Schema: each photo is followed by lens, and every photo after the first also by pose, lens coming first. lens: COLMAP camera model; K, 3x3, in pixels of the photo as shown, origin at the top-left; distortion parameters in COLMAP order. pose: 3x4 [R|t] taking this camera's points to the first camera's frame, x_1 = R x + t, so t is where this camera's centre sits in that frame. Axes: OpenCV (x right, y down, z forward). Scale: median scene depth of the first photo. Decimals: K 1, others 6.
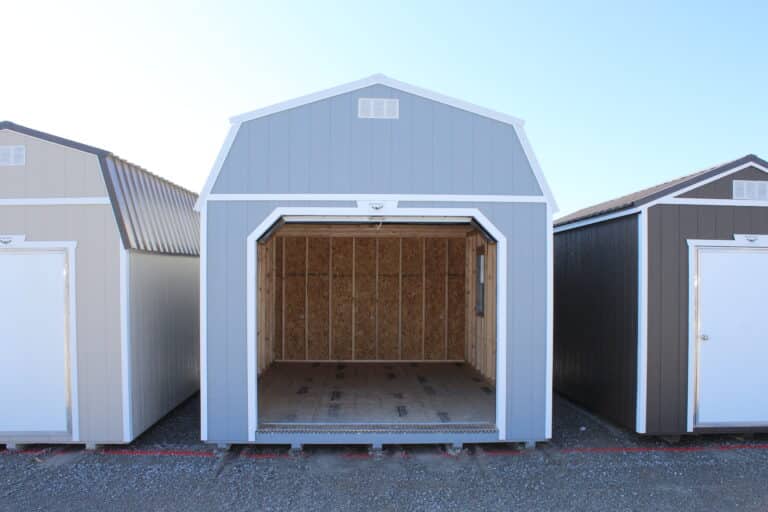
lens RADIAL K [[635.1, 0, 385.0], [0, 635.1, 271.0], [0, 0, 1]] dist [-0.161488, 0.140255]
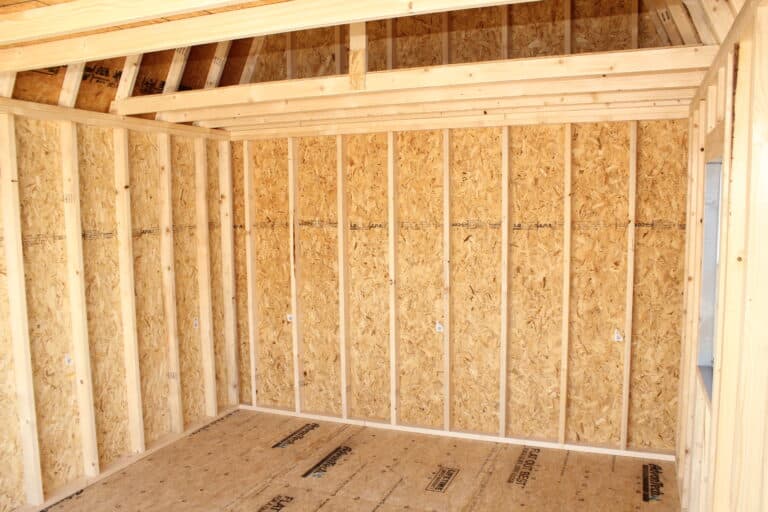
lens RADIAL K [[635.1, 0, 385.0], [0, 635.1, 271.0], [0, 0, 1]] dist [-0.161488, 0.140255]
pose [[0.915585, 0.027051, -0.401213, 0.113379], [0.018019, 0.993973, 0.108136, -0.008556], [0.401720, -0.106238, 0.909579, 0.629959]]
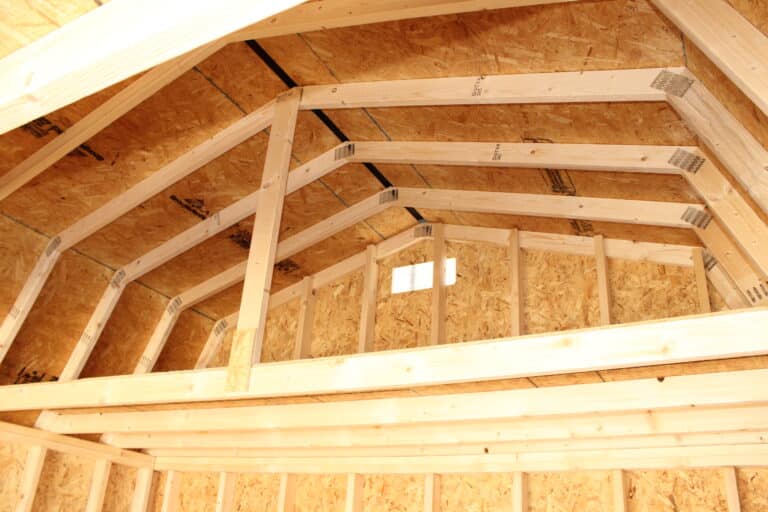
lens RADIAL K [[635.1, 0, 385.0], [0, 635.1, 271.0], [0, 0, 1]] dist [-0.161488, 0.140255]
pose [[0.864413, -0.165527, -0.474753, 0.107979], [-0.056464, 0.906320, -0.418803, -0.020480], [0.499601, 0.388826, 0.774089, 0.772053]]
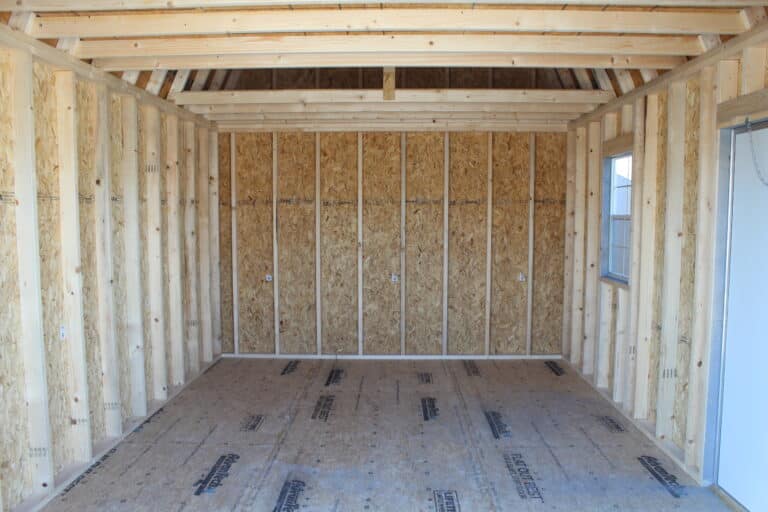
lens RADIAL K [[635.1, 0, 385.0], [0, 635.1, 271.0], [0, 0, 1]] dist [-0.161488, 0.140255]
pose [[0.998313, 0.000888, -0.058061, 0.003647], [0.004748, 0.995288, 0.096847, 0.013351], [0.057874, -0.096960, 0.993604, 0.461035]]
